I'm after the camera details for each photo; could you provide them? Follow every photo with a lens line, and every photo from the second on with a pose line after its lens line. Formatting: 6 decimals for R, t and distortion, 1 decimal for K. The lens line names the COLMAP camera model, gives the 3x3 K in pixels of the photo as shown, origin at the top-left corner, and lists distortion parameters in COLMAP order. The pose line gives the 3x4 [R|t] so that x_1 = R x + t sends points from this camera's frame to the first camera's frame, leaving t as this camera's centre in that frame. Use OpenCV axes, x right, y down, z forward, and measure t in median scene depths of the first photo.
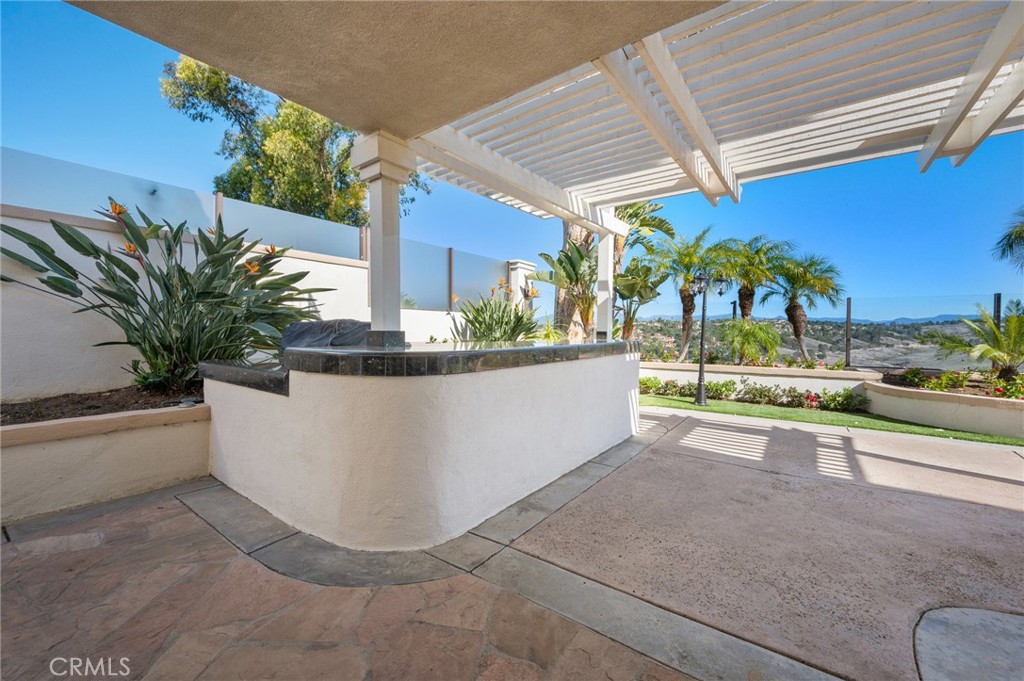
lens RADIAL K [[405.1, 0, 512.7], [0, 405.1, 336.3], [0, 0, 1]] dist [-0.000413, -0.000496]
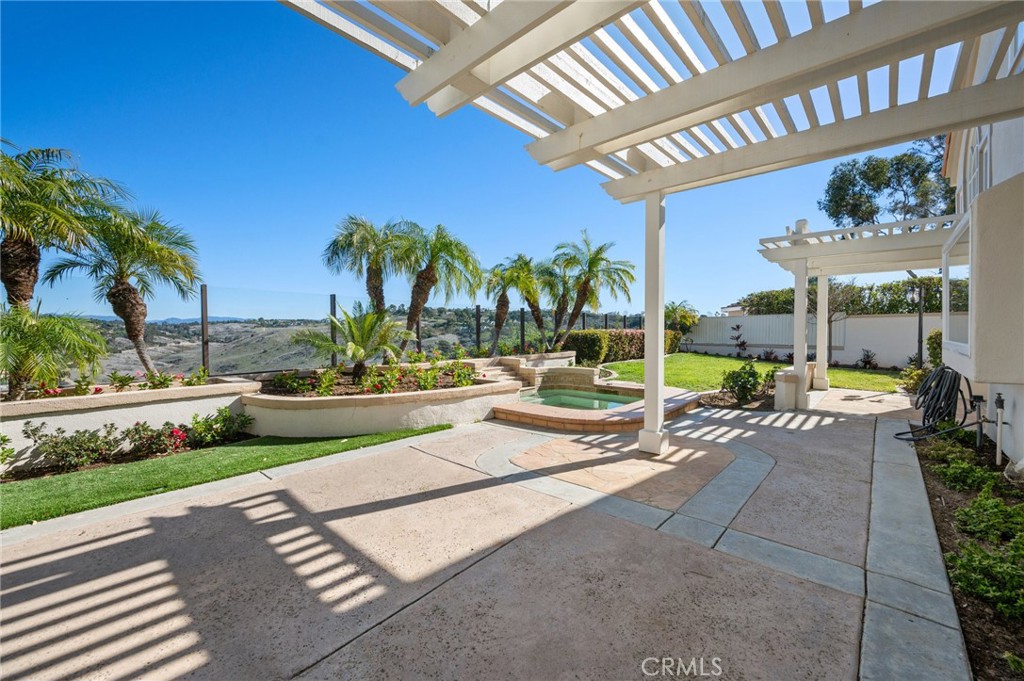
lens RADIAL K [[405.1, 0, 509.0], [0, 405.1, 344.1], [0, 0, 1]] dist [-0.000413, -0.000496]
pose [[0.109154, -0.035367, 0.993395, 0.182547], [0.014674, 0.999315, 0.033965, -0.003646], [-0.993917, 0.010870, 0.109598, 0.447203]]
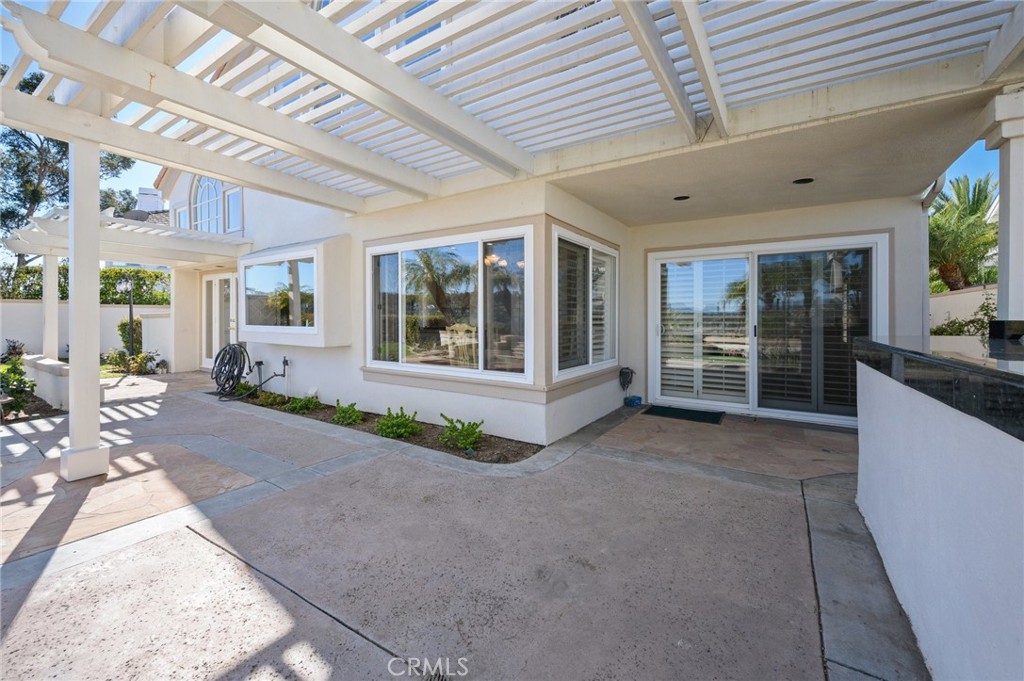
lens RADIAL K [[405.1, 0, 512.0], [0, 405.1, 326.3], [0, 0, 1]] dist [-0.000413, -0.000496]
pose [[-0.998608, -0.004545, -0.052552, 0.365359], [-0.006240, 0.999464, 0.032134, -0.010575], [0.052378, 0.032418, -0.998101, 0.847545]]
